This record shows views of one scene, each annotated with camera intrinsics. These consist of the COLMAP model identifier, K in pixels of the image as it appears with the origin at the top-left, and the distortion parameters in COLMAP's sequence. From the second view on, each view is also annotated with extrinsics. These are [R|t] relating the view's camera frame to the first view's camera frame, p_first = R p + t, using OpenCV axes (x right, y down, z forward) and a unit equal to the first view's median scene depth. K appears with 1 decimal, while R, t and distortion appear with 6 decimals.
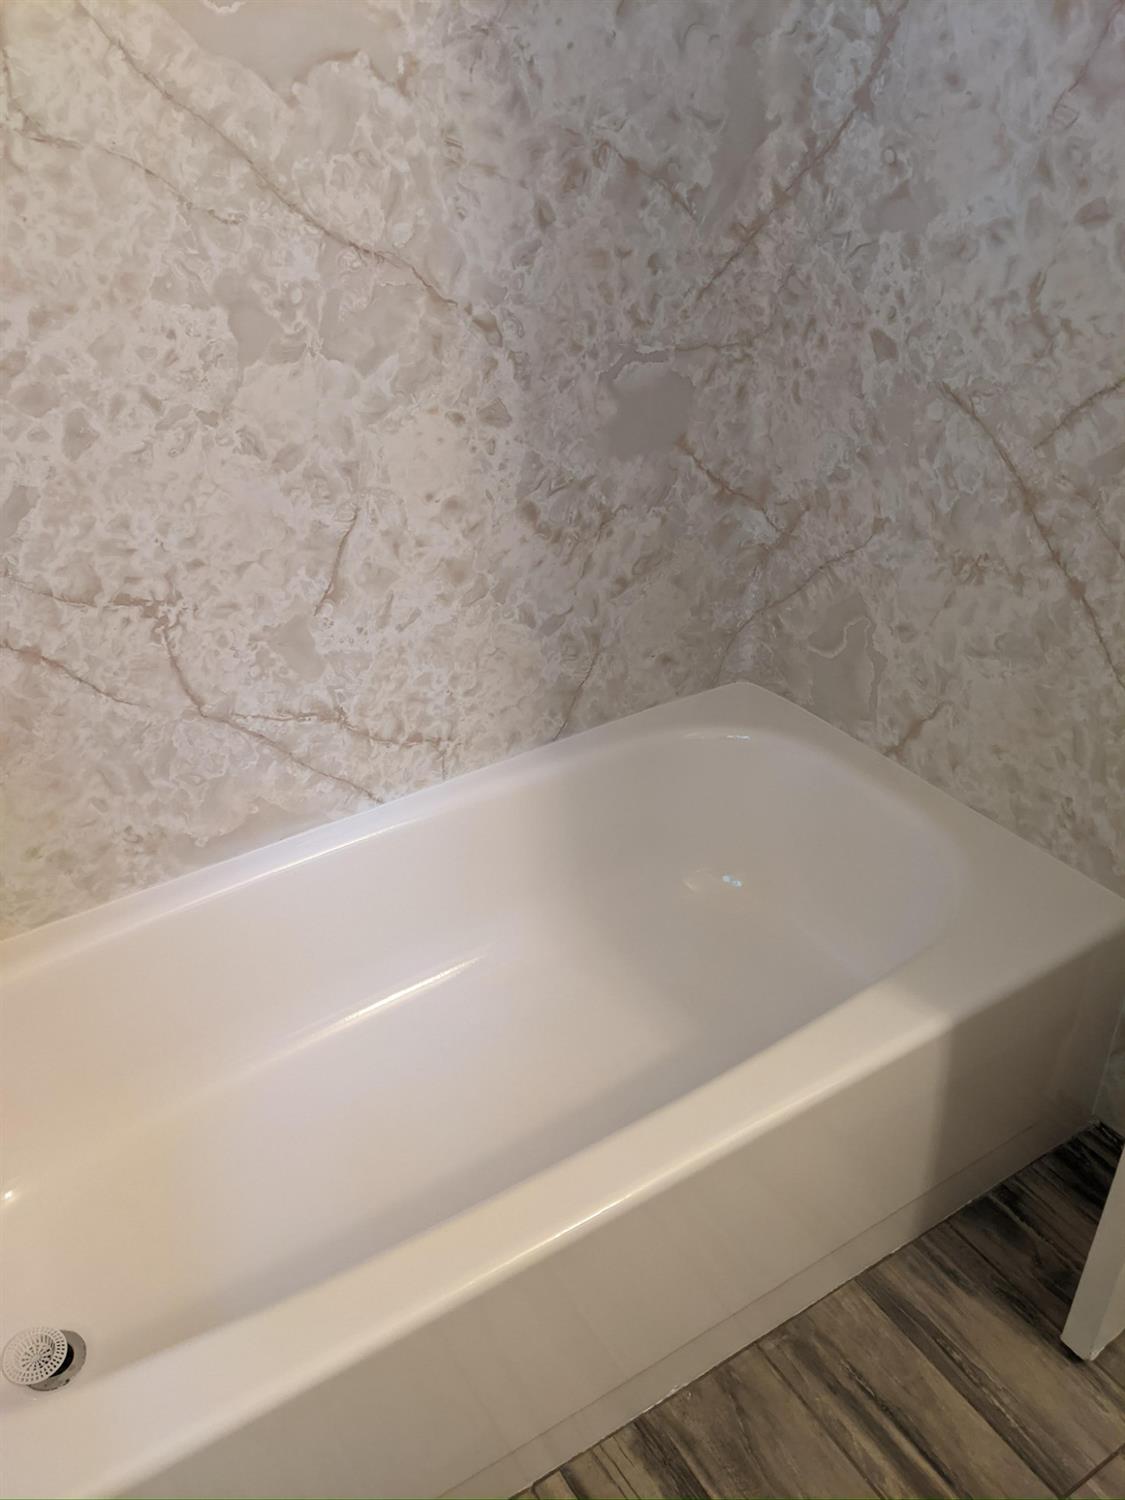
lens RADIAL K [[1252.9, 0, 560.4], [0, 1252.9, 734.7], [0, 0, 1]] dist [0.079833, -0.155002]
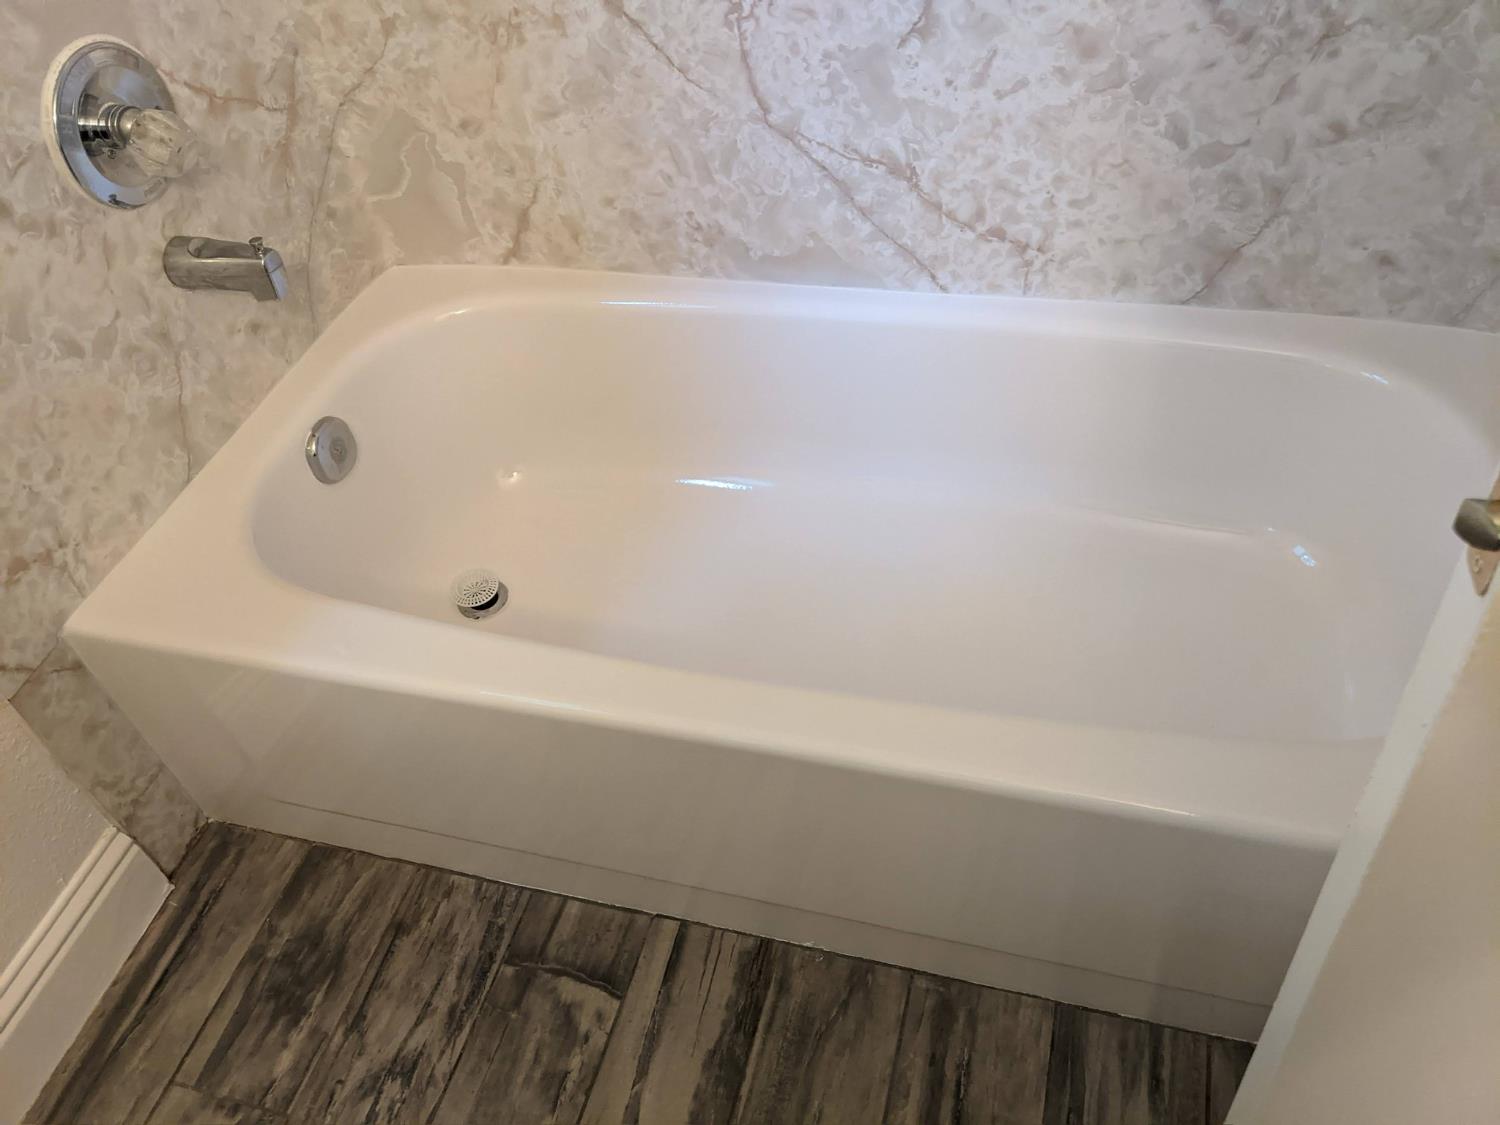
lens RADIAL K [[1252.9, 0, 749.9], [0, 1252.9, 566.7], [0, 0, 1]] dist [0.079833, -0.155002]
pose [[0.664931, 0.494439, -0.559819, 0.404214], [-0.313075, 0.865000, 0.392120, -0.093516], [0.678123, -0.085468, 0.729962, 0.241094]]
